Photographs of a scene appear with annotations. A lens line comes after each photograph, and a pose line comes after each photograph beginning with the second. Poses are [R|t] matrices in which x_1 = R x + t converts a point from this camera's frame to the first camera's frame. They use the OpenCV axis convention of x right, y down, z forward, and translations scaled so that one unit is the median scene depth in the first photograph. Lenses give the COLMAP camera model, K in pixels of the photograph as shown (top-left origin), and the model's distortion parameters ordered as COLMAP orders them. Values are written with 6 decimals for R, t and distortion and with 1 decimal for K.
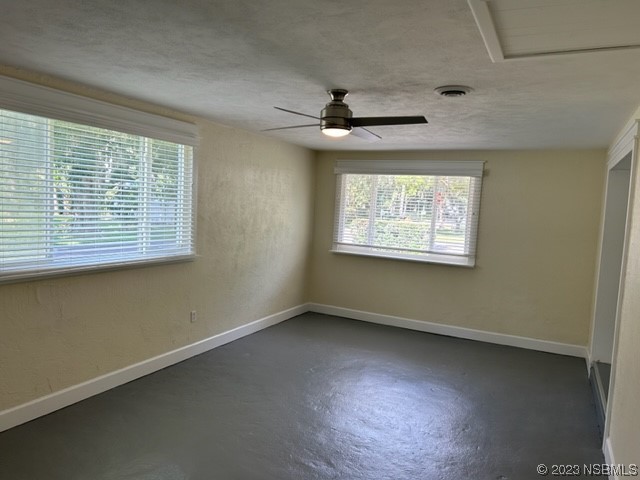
lens RADIAL K [[483.3, 0, 321.1], [0, 483.3, 239.2], [0, 0, 1]] dist [0.043874, -0.033392]
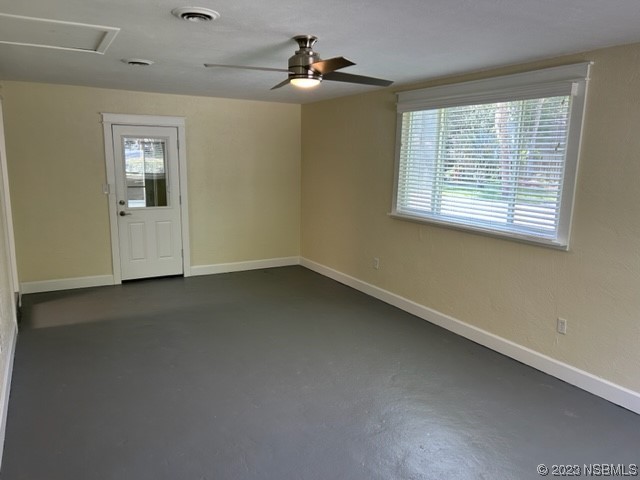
lens RADIAL K [[483.3, 0, 319.8], [0, 483.3, 243.4], [0, 0, 1]] dist [0.043874, -0.033392]
pose [[-0.555110, 0.084068, -0.827518, 0.541584], [-0.112678, 0.978108, 0.174952, -0.053093], [0.824110, 0.190361, -0.533484, 1.043941]]
